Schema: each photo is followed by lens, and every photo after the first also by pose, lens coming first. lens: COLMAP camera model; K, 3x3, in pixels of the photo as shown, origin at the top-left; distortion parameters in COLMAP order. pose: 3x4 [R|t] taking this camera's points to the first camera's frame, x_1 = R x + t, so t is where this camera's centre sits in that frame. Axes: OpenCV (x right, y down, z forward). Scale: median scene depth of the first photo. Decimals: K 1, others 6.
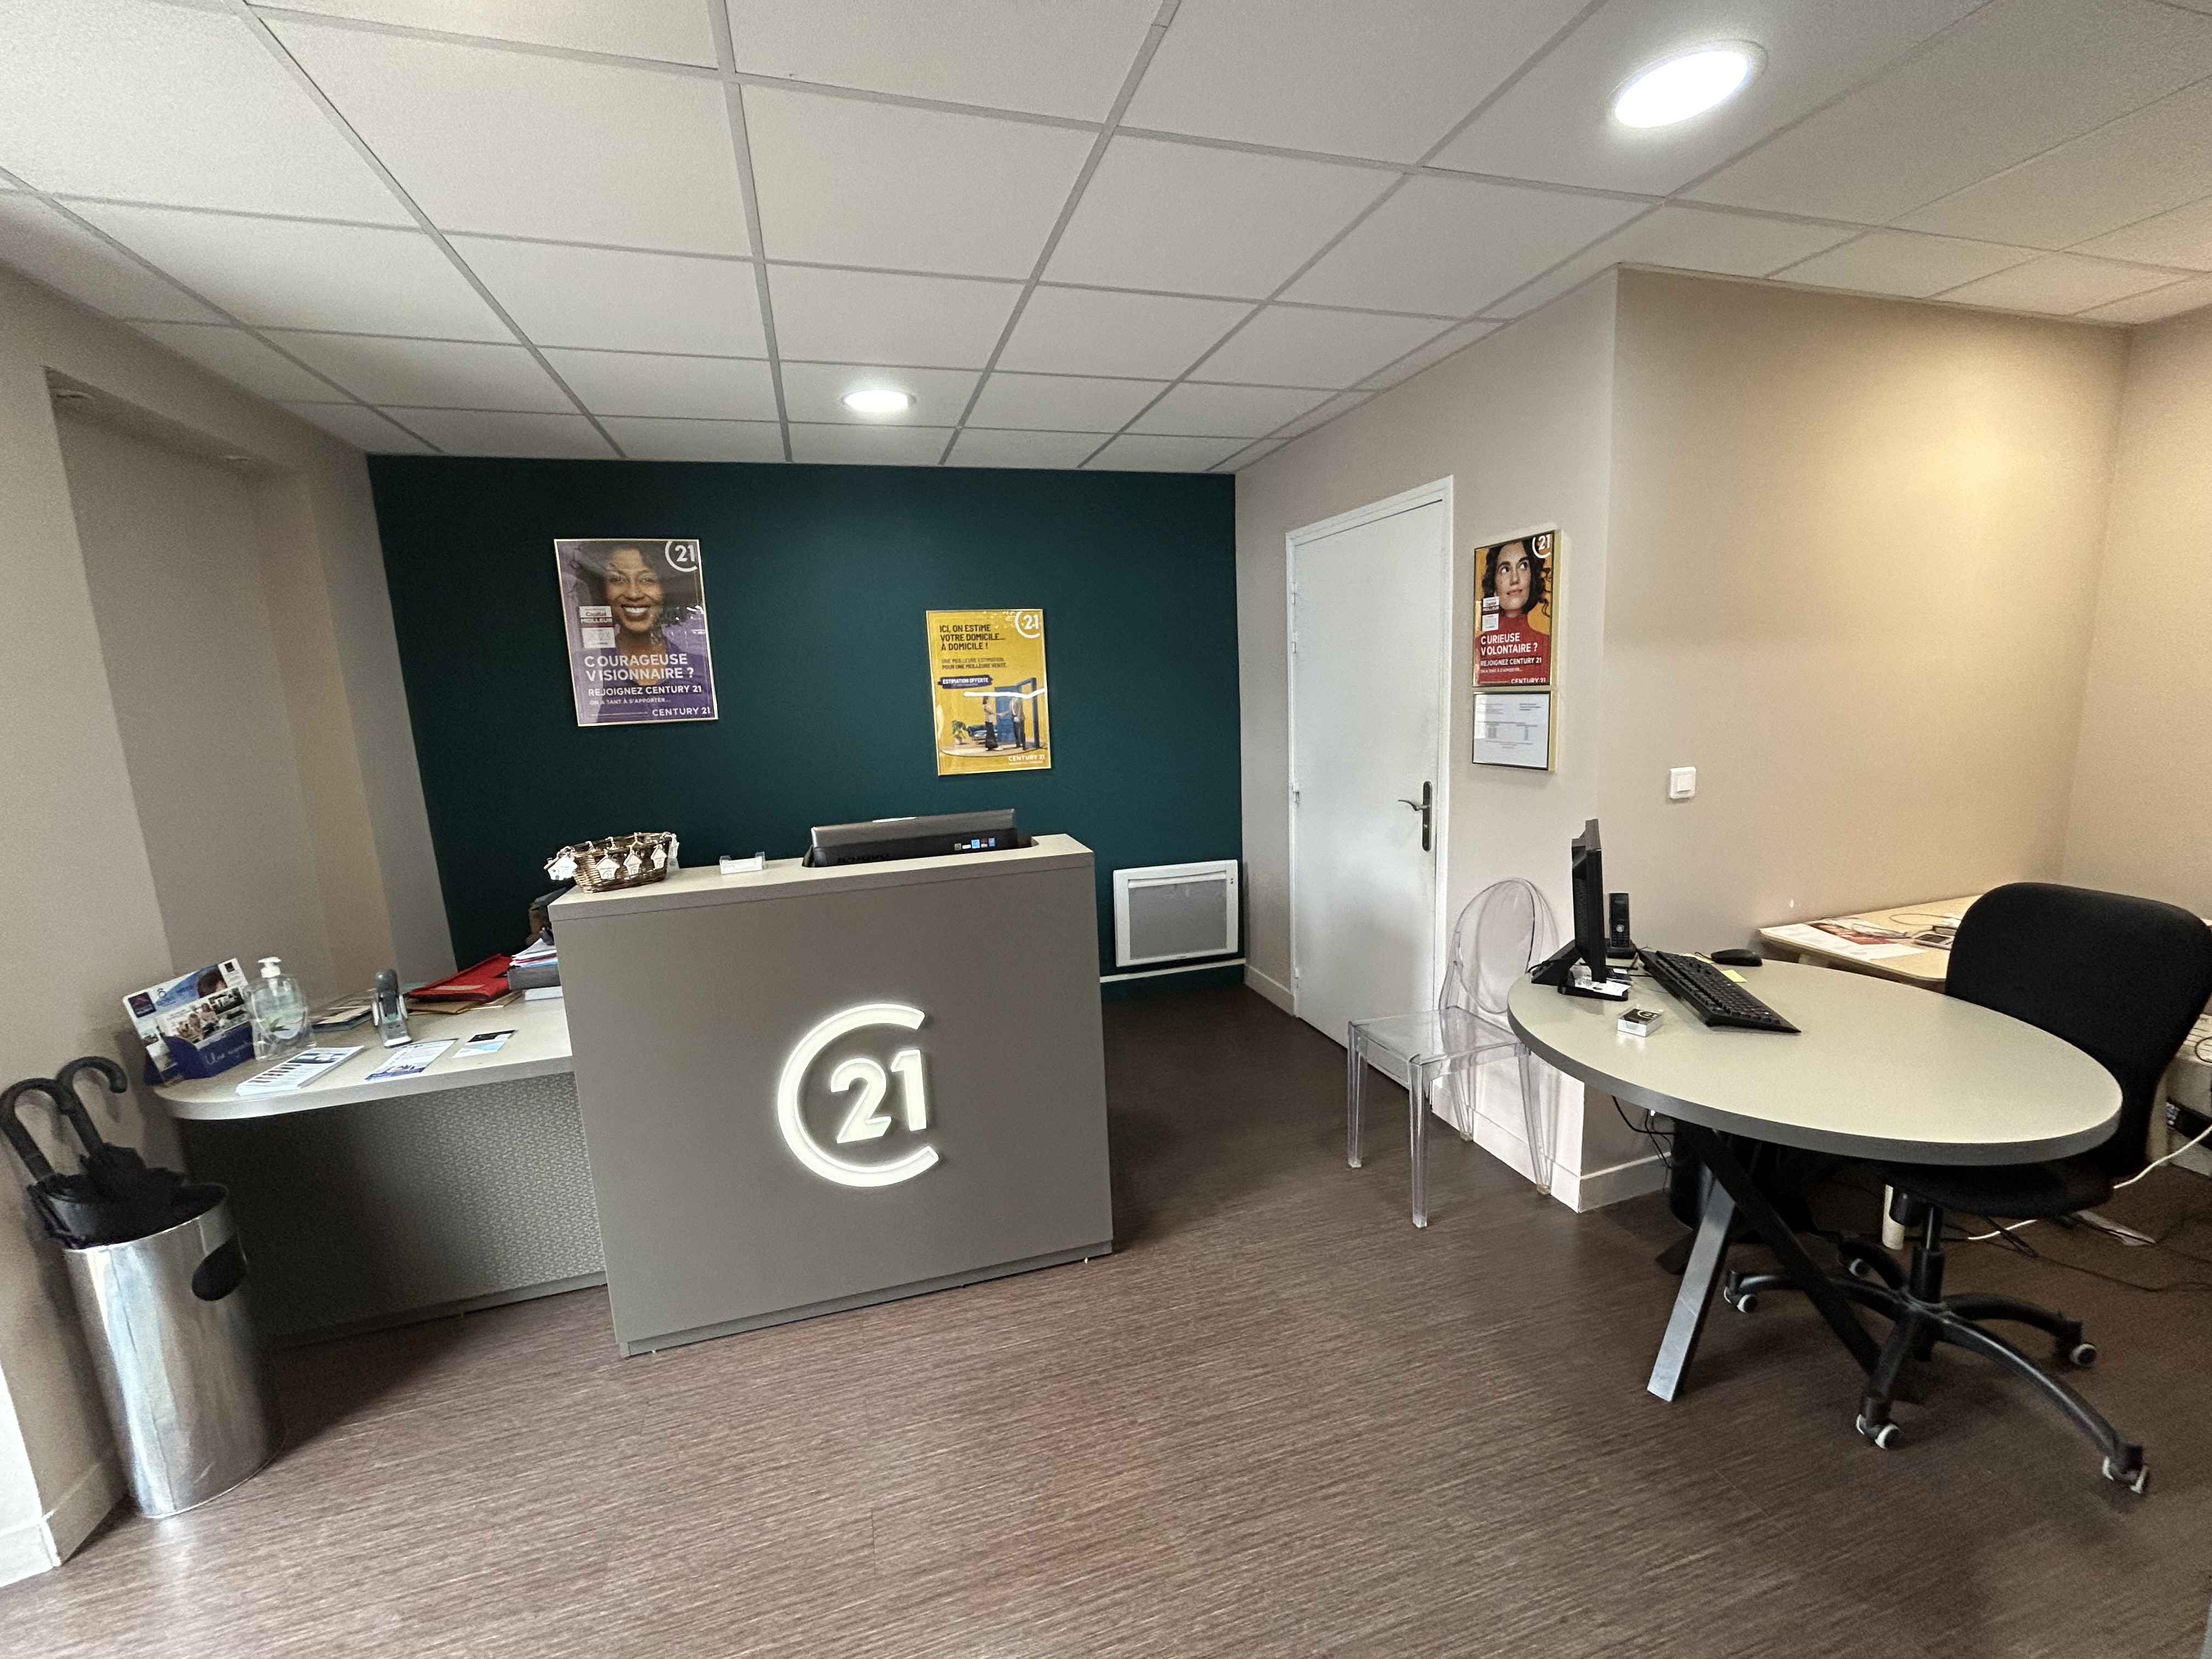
lens RADIAL K [[889.5, 0, 1096.4], [0, 889.5, 828.7], [0, 0, 1]] dist [-0.002330, 0.001308]
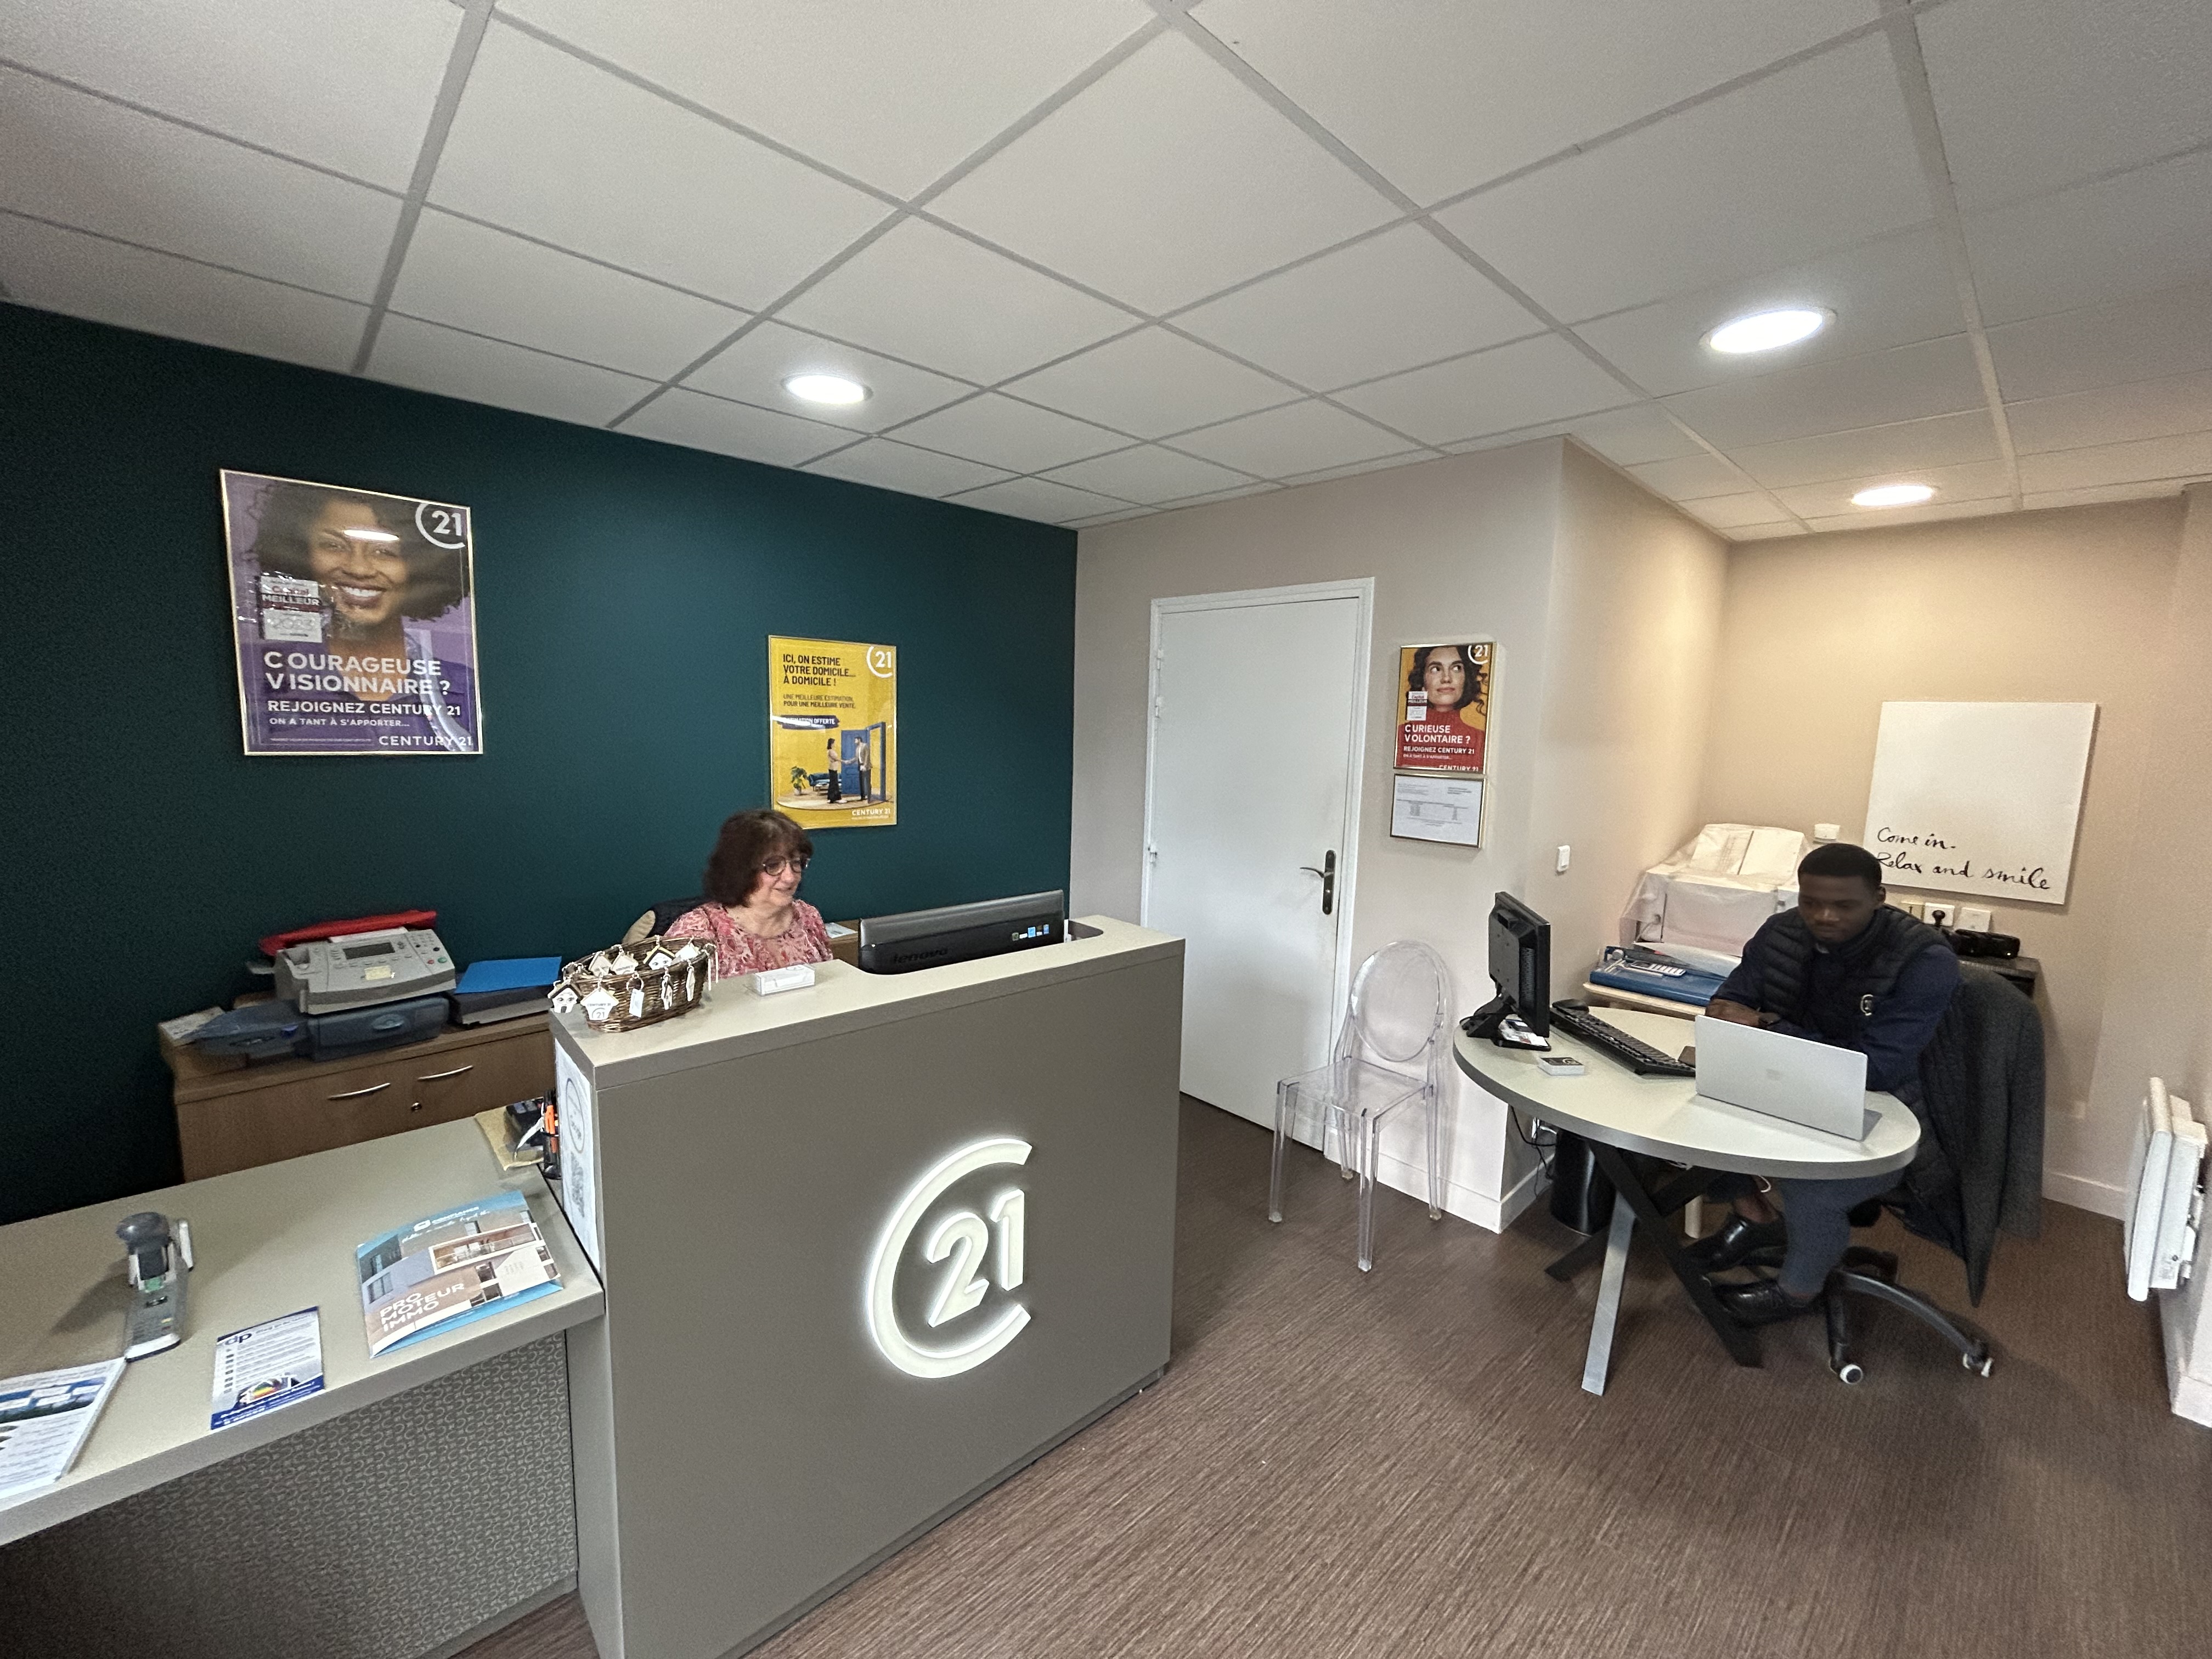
lens RADIAL K [[889.5, 0, 1108.7], [0, 889.5, 831.5], [0, 0, 1]] dist [-0.002330, 0.001308]
pose [[0.895983, 0.012414, 0.443915, -0.387407], [0.003728, 0.999364, -0.035471, -0.042671], [-0.444073, 0.033436, 0.895366, 0.164920]]
